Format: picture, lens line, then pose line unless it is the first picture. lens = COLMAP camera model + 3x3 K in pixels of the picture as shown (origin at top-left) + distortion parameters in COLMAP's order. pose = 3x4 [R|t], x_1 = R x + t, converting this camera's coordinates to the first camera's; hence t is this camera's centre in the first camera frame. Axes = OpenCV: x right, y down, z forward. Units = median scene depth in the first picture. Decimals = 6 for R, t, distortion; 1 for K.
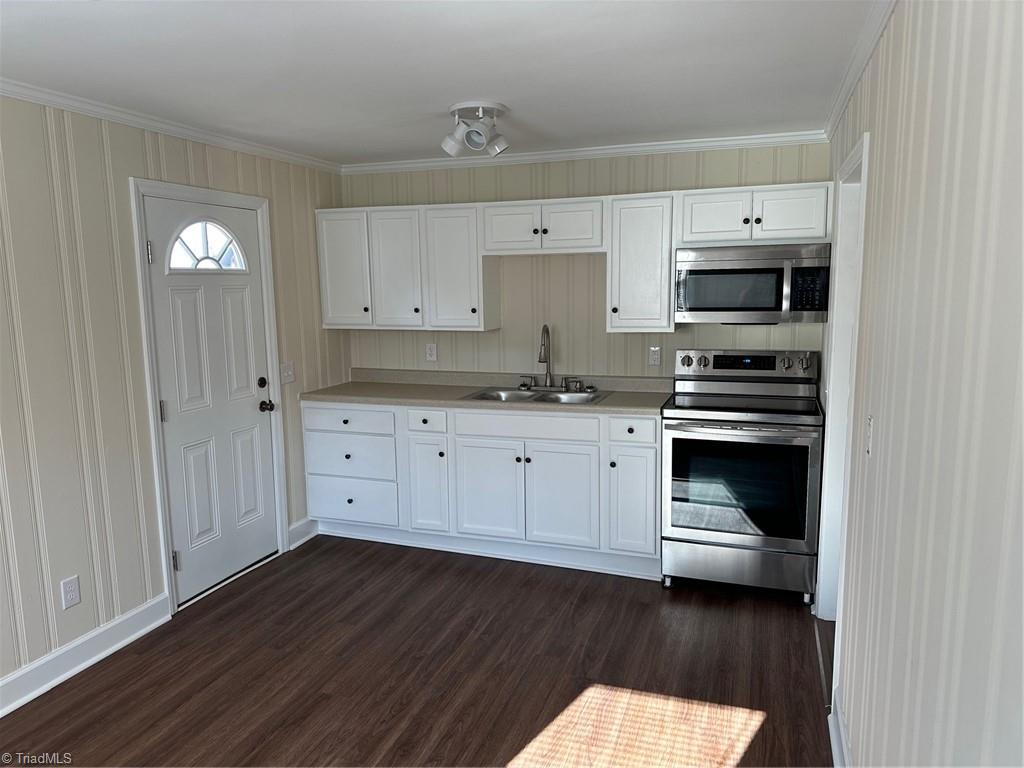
lens RADIAL K [[733.2, 0, 518.5], [0, 733.2, 381.8], [0, 0, 1]] dist [0.112213, -0.094737]
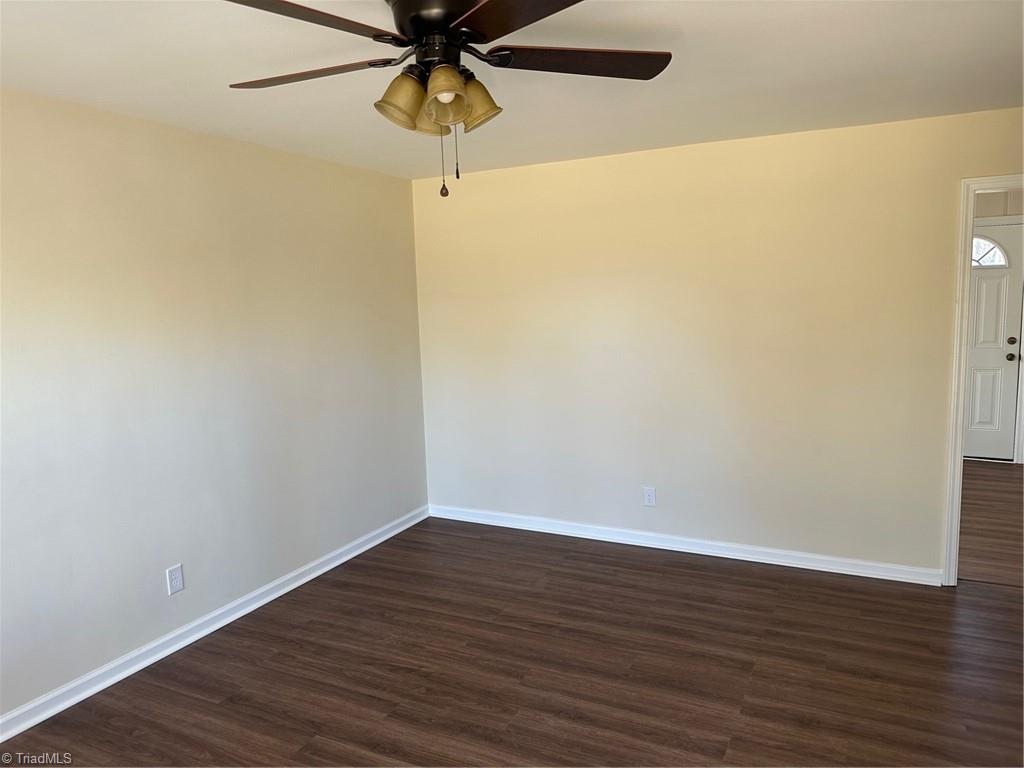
lens RADIAL K [[732.7, 0, 513.6], [0, 732.7, 423.2], [0, 0, 1]] dist [0.204345, -0.267825]
pose [[-0.108763, 0.195944, -0.974565, 1.288737], [-0.115616, 0.971234, 0.208178, -0.040839], [0.987321, 0.135317, -0.082980, 0.164436]]
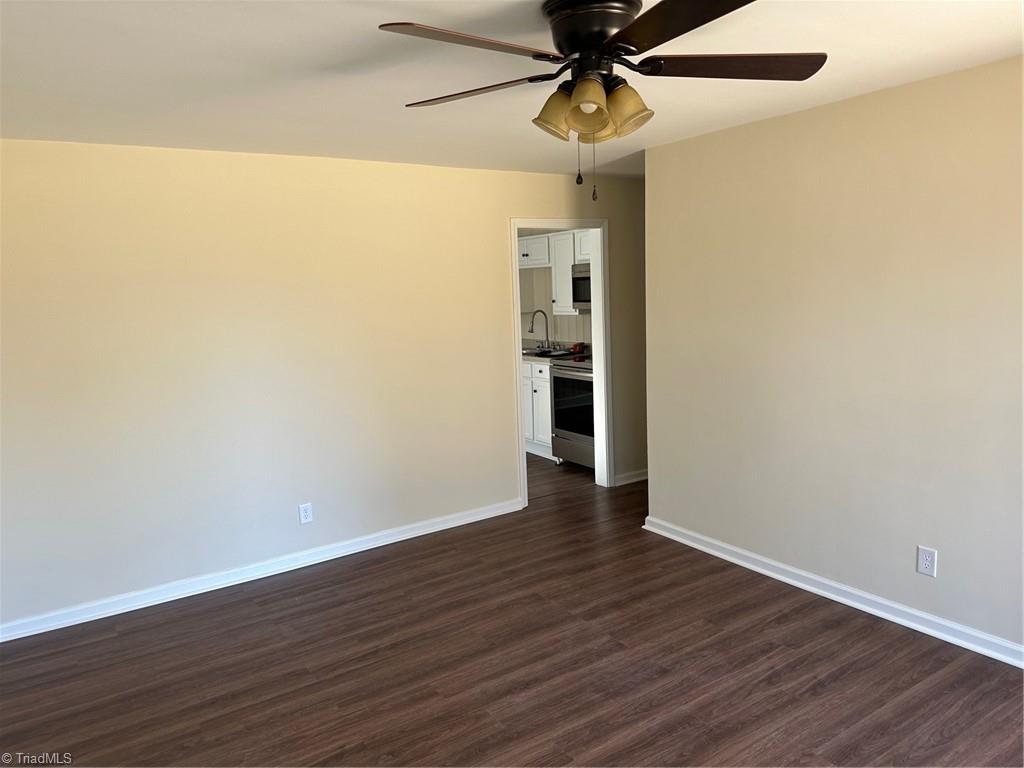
lens RADIAL K [[733.2, 0, 518.5], [0, 733.2, 381.8], [0, 0, 1]] dist [0.112213, -0.094737]
pose [[0.795938, 0.060616, -0.602336, 1.085586], [-0.050897, 0.998152, 0.033193, 0.034082], [0.603235, 0.004237, 0.797552, -0.379745]]
